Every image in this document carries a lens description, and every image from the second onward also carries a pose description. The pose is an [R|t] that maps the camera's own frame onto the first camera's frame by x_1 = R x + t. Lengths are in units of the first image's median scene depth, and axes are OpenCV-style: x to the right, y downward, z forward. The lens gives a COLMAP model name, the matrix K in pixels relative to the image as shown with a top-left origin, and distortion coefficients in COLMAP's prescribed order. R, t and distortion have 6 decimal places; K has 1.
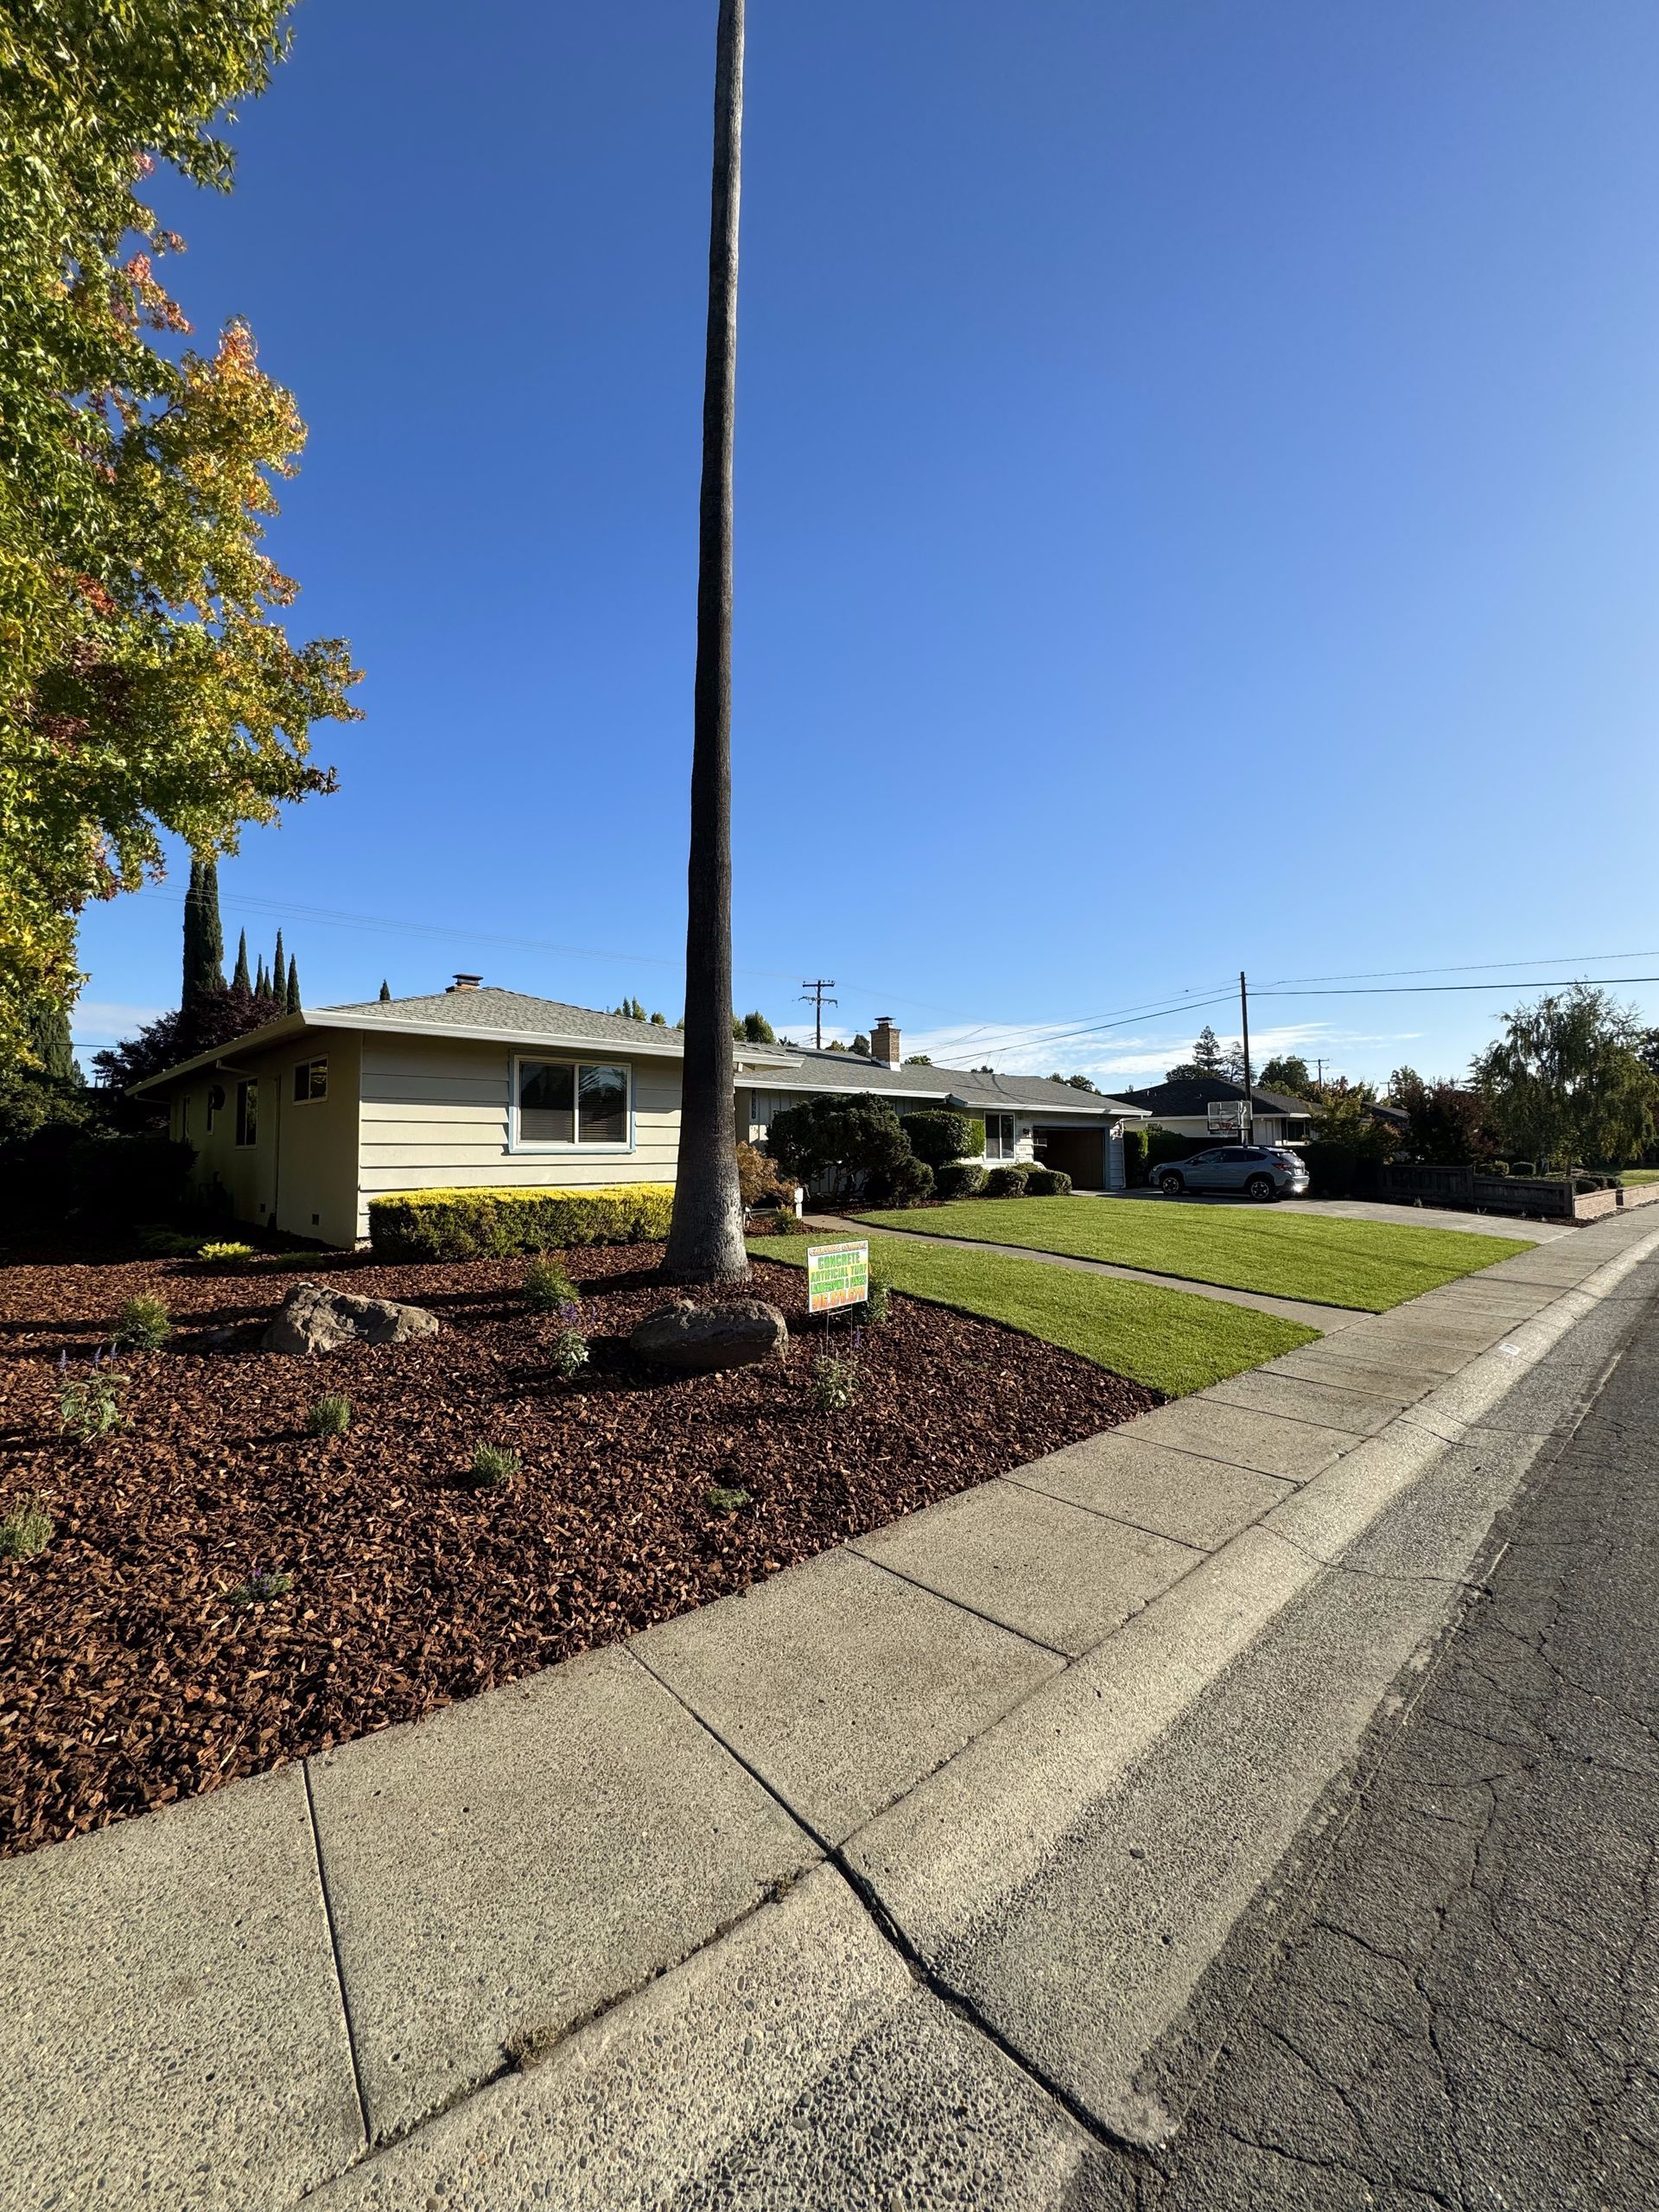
lens RADIAL K [[884.4, 0, 826.6], [0, 884.4, 1111.0], [0, 0, 1]] dist [-0.001642, 0.000129]
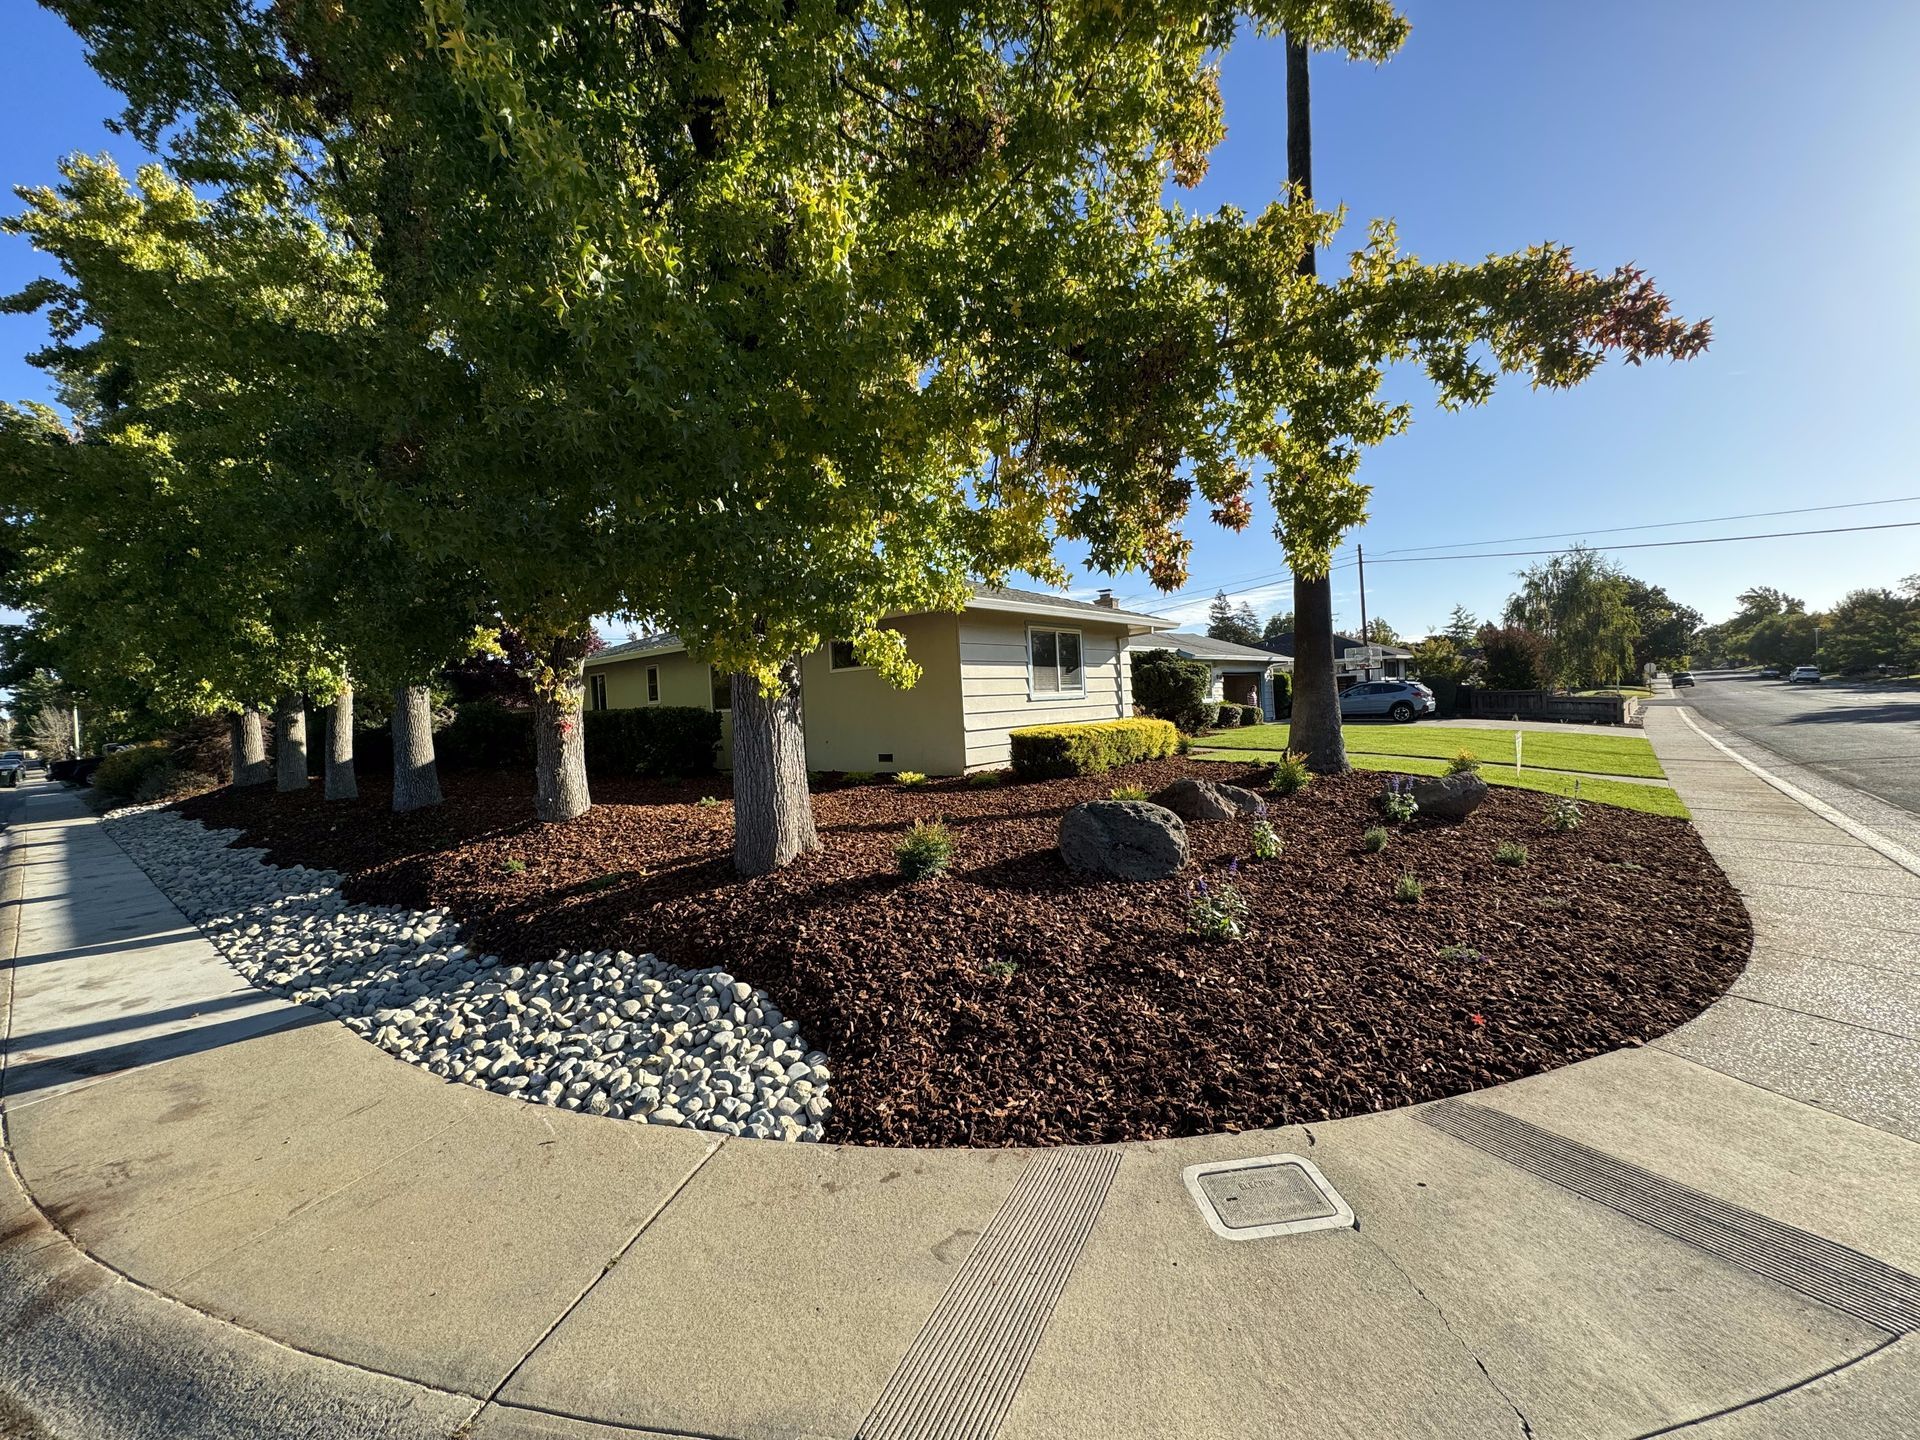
lens RADIAL K [[767.6, 0, 963.4], [0, 767.6, 717.6], [0, 0, 1]] dist [-0.001642, 0.000129]
pose [[0.994107, -0.048241, 0.097082, -0.233942], [0.042588, 0.997320, 0.059485, 0.000326], [-0.099691, -0.055000, 0.993497, -0.054568]]
